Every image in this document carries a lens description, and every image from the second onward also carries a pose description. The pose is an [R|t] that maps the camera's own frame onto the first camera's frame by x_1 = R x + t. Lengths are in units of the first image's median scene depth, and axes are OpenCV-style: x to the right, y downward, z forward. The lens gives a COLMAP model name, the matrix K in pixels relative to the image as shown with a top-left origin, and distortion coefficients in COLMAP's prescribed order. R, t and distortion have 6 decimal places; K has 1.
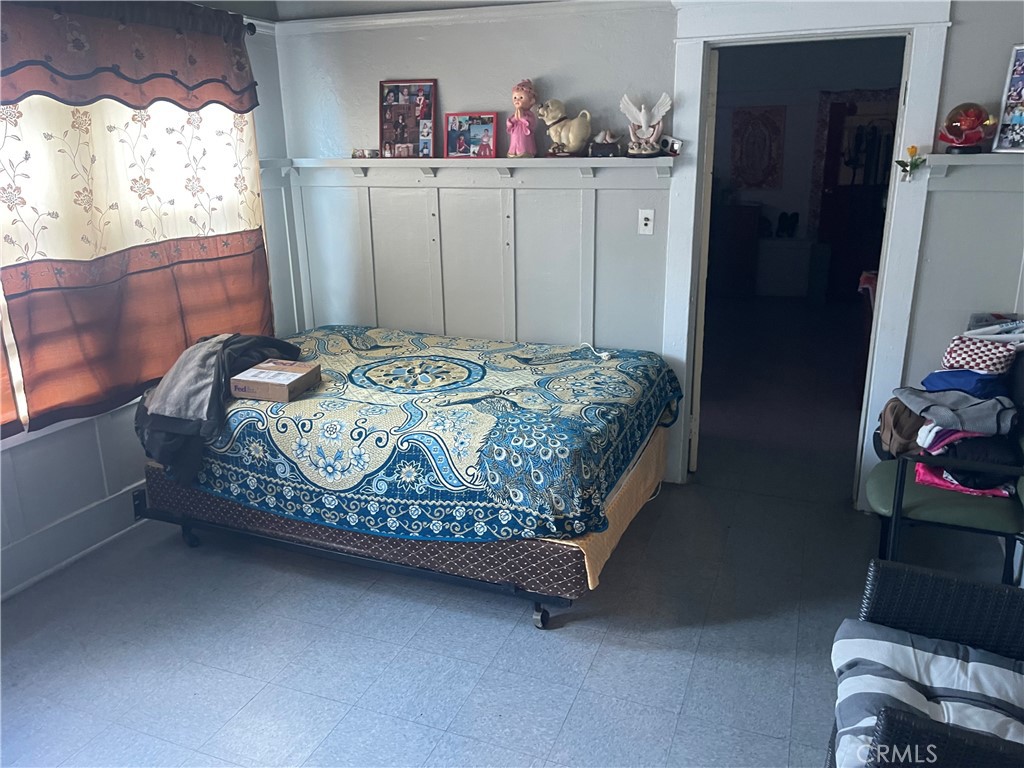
lens RADIAL K [[773.5, 0, 516.2], [0, 773.5, 383.5], [0, 0, 1]] dist [0.033137, -0.008767]
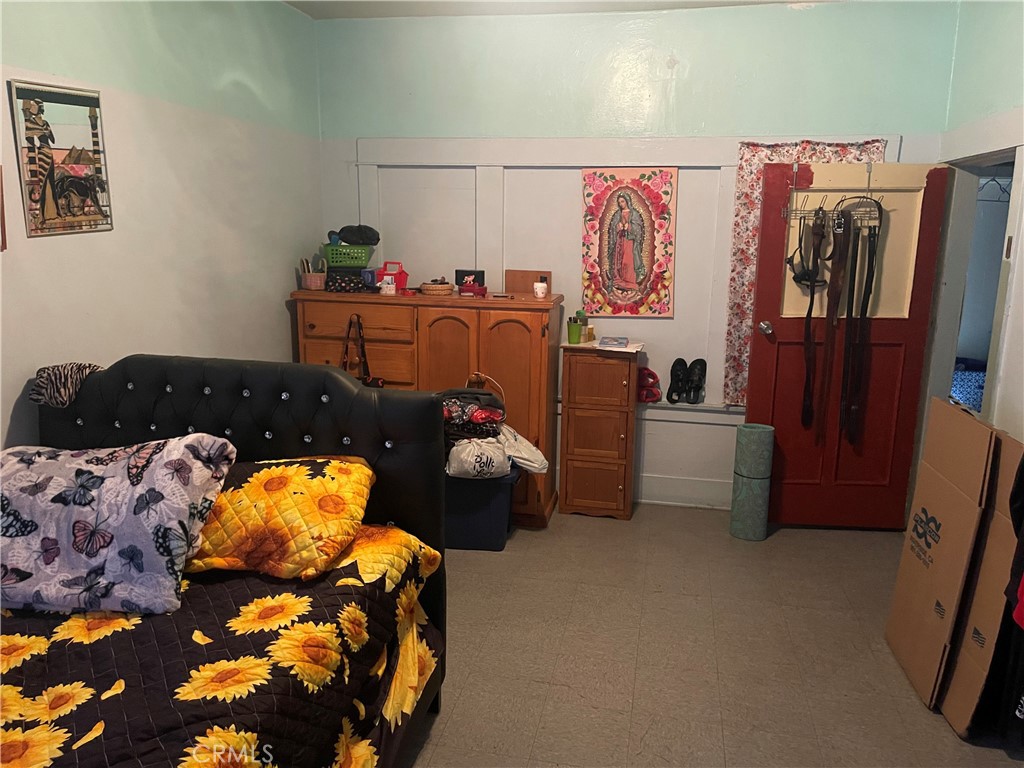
lens RADIAL K [[773.5, 0, 510.2], [0, 773.5, 382.1], [0, 0, 1]] dist [0.033137, -0.008767]
pose [[0.989602, -0.005274, 0.143736, 0.150648], [0.015442, 0.997447, -0.069718, -0.169188], [-0.143001, 0.071212, 0.987157, 0.488153]]
